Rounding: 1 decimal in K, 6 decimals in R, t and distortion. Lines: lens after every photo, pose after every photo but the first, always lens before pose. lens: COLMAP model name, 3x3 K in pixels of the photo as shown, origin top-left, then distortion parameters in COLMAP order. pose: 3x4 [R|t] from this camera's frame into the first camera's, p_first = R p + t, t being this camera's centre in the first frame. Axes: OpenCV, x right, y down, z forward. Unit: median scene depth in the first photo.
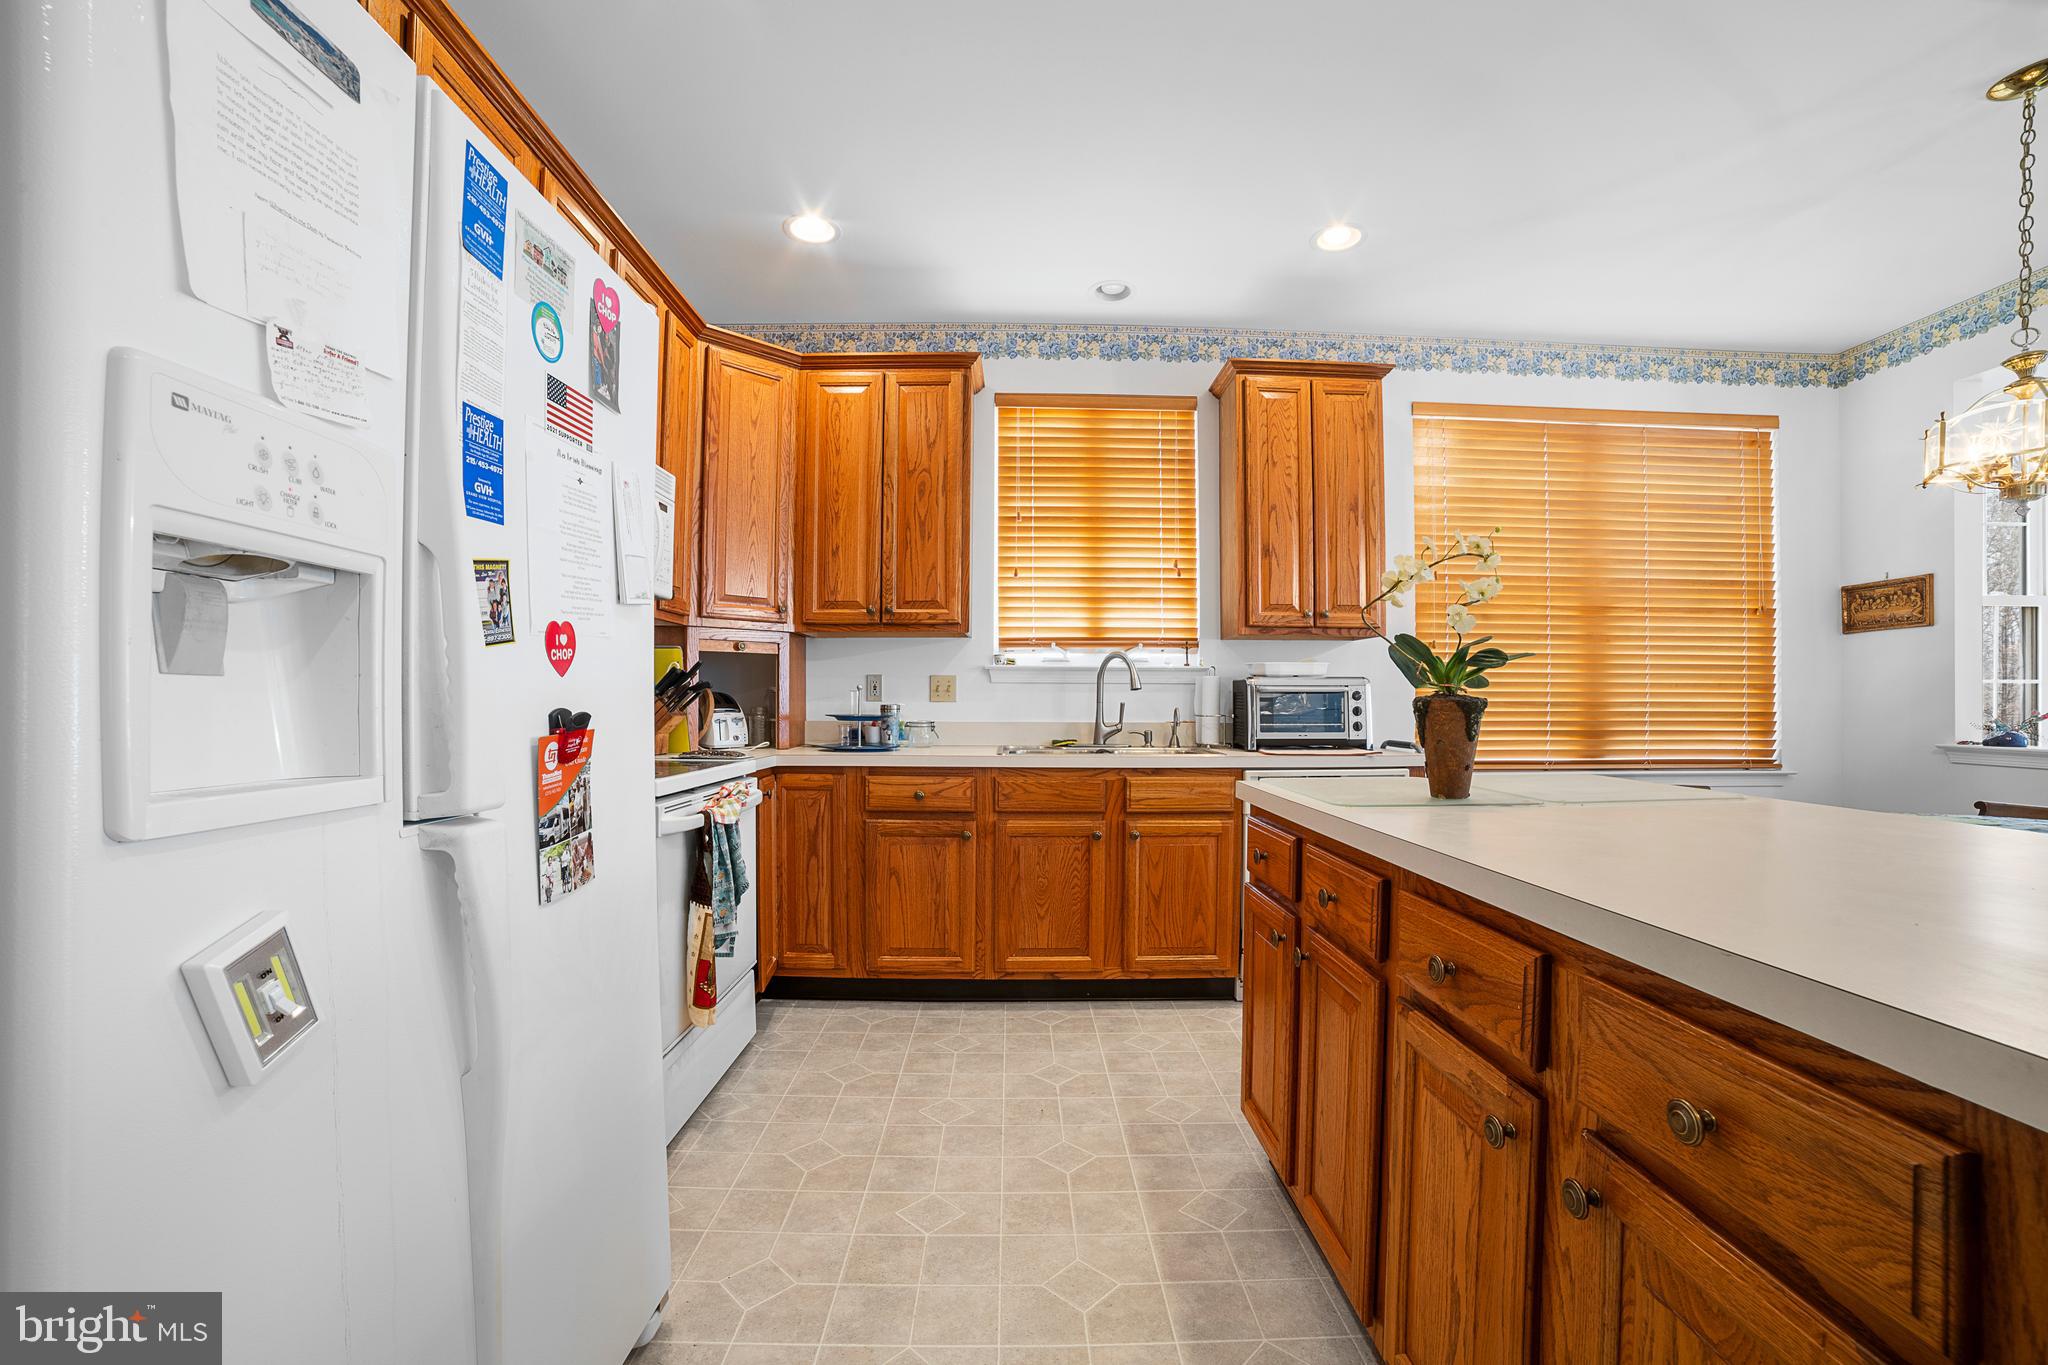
lens RADIAL K [[845.0, 0, 1053.4], [0, 845.0, 695.9], [0, 0, 1]] dist [-0.064202, 0.011731]
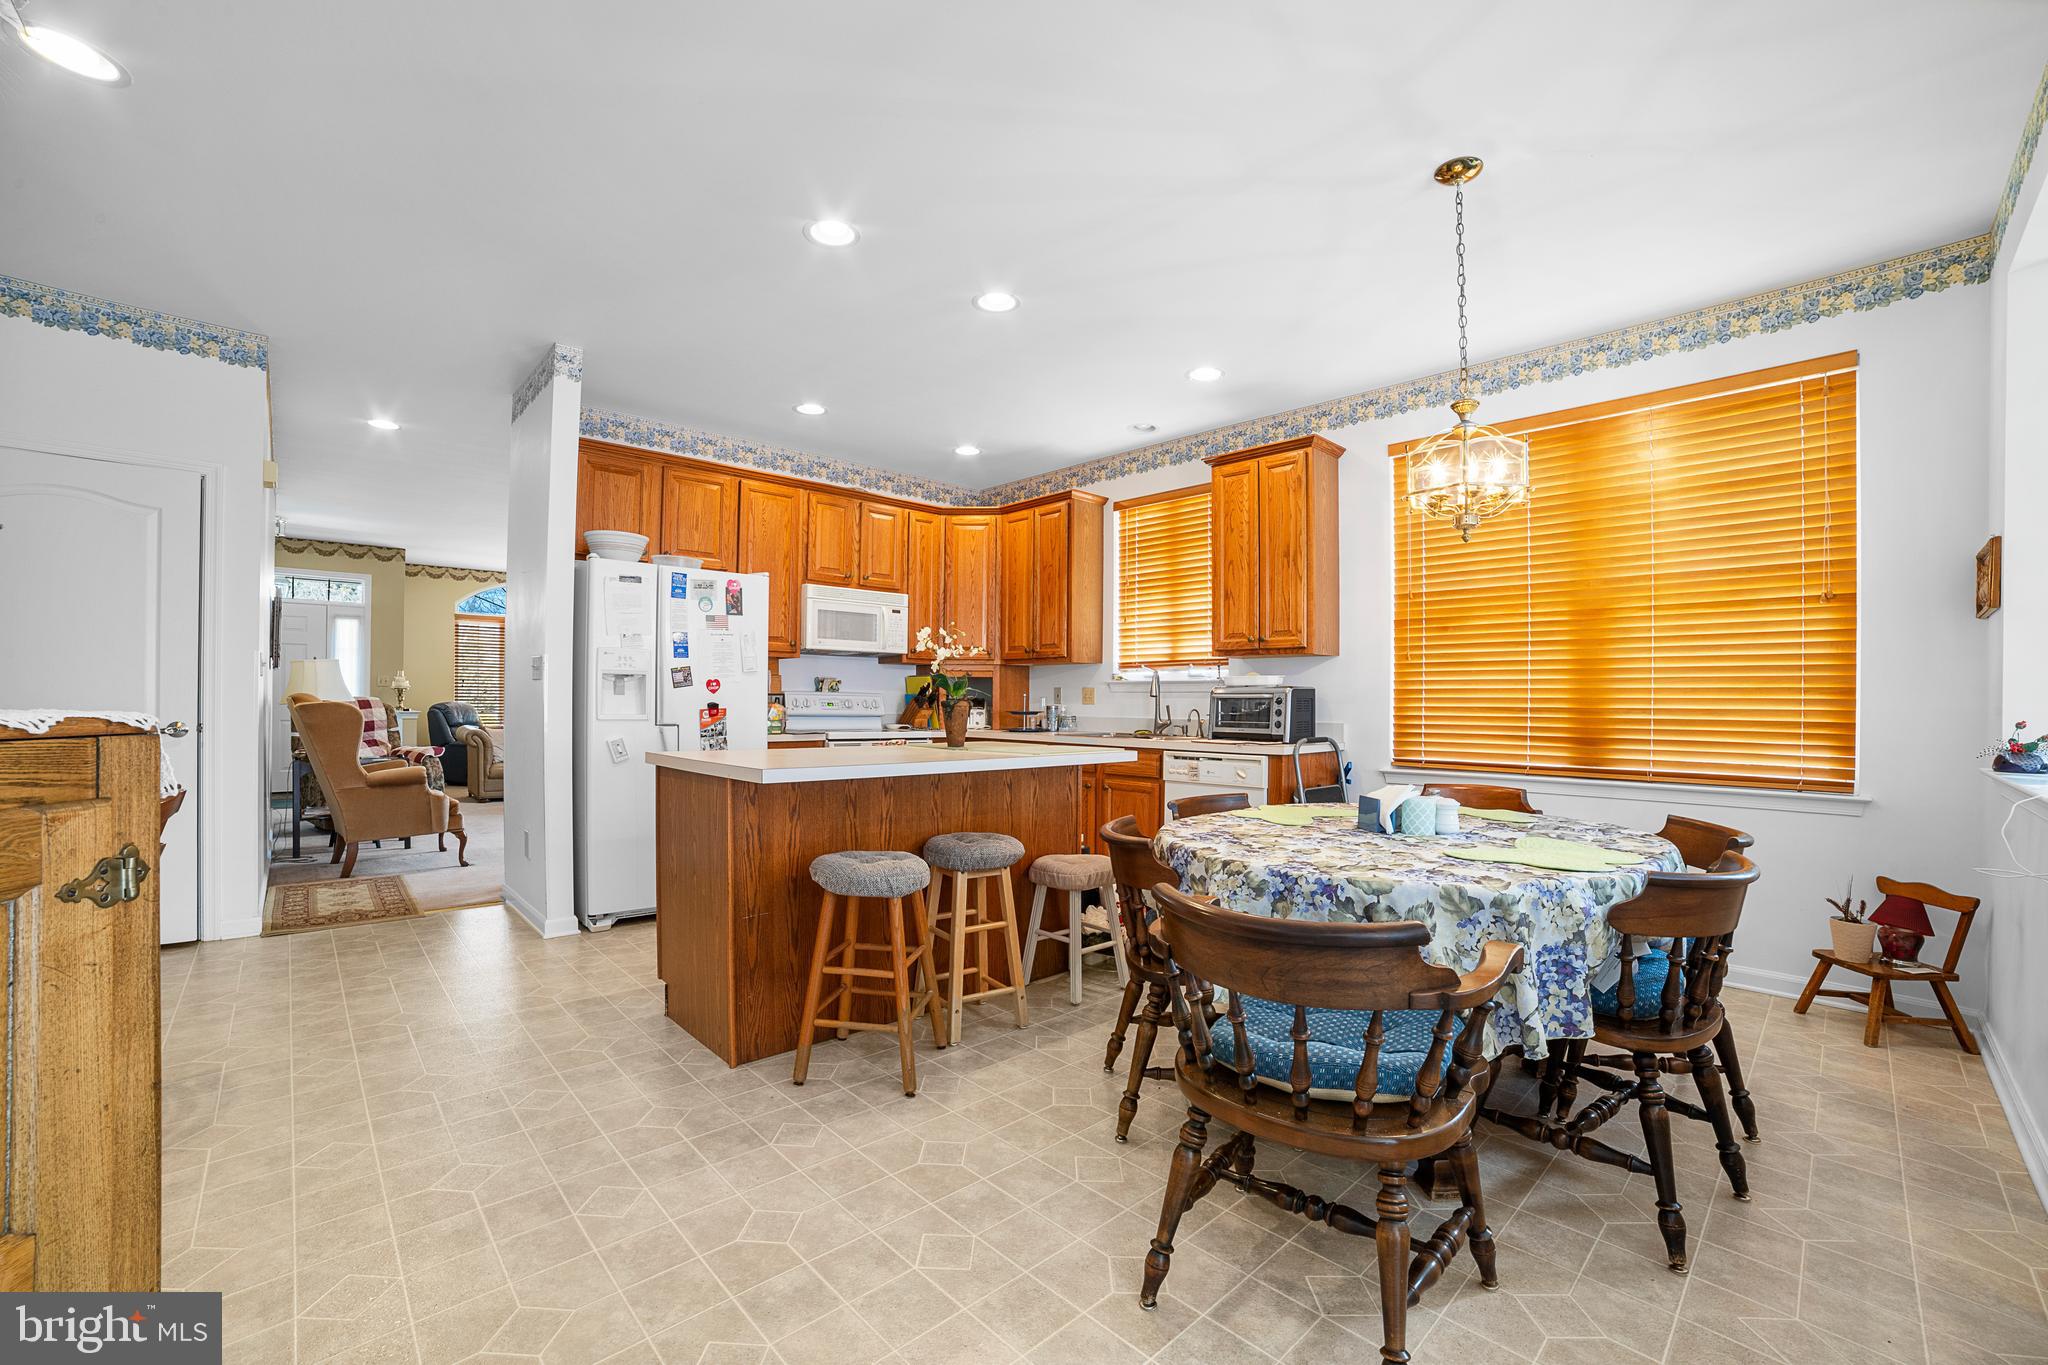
lens RADIAL K [[845.0, 0, 1017.4], [0, 845.0, 702.3], [0, 0, 1]] dist [-0.064202, 0.011731]
pose [[0.656922, 0.003715, -0.753950, 0.966205], [-0.003734, 0.999992, 0.001674, 0.001140], [0.753950, 0.001716, 0.656930, -0.141558]]
